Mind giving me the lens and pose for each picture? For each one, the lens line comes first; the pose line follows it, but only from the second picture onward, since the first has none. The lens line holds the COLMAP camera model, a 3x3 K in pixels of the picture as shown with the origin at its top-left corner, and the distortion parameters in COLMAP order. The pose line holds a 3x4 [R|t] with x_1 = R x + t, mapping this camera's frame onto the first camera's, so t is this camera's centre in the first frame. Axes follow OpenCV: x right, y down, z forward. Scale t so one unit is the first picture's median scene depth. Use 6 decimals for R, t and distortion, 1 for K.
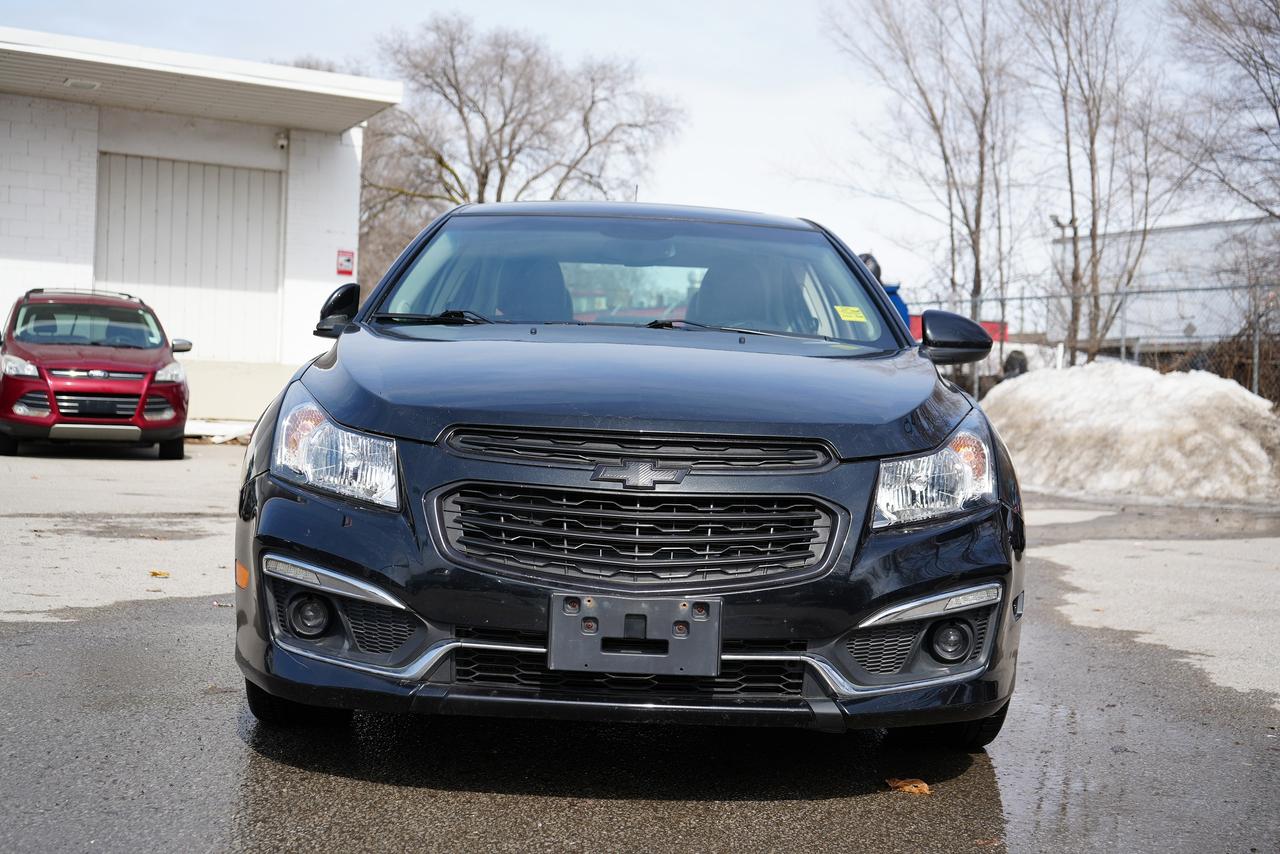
lens RADIAL K [[1637.3, 0, 637.4], [0, 1637.3, 430.6], [0, 0, 1]] dist [-0.019768, 0.000000]
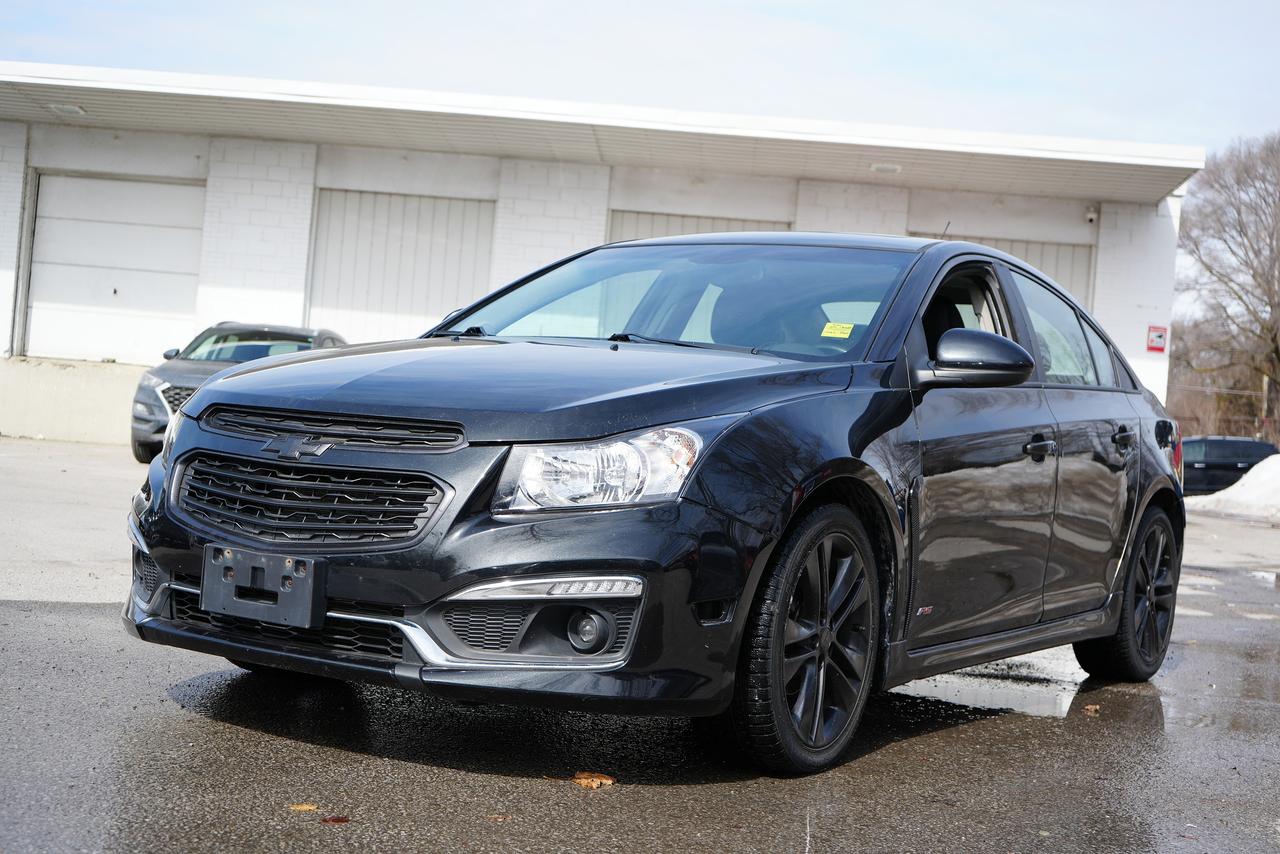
lens RADIAL K [[1694.0, 0, 641.8], [0, 1694.0, 425.7], [0, 0, 1]] dist [-0.025939, 0.000000]
pose [[0.834097, 0.020091, -0.551251, 0.823162], [-0.053188, 0.997609, -0.044118, 0.049742], [0.549047, 0.066119, 0.833172, 0.156721]]
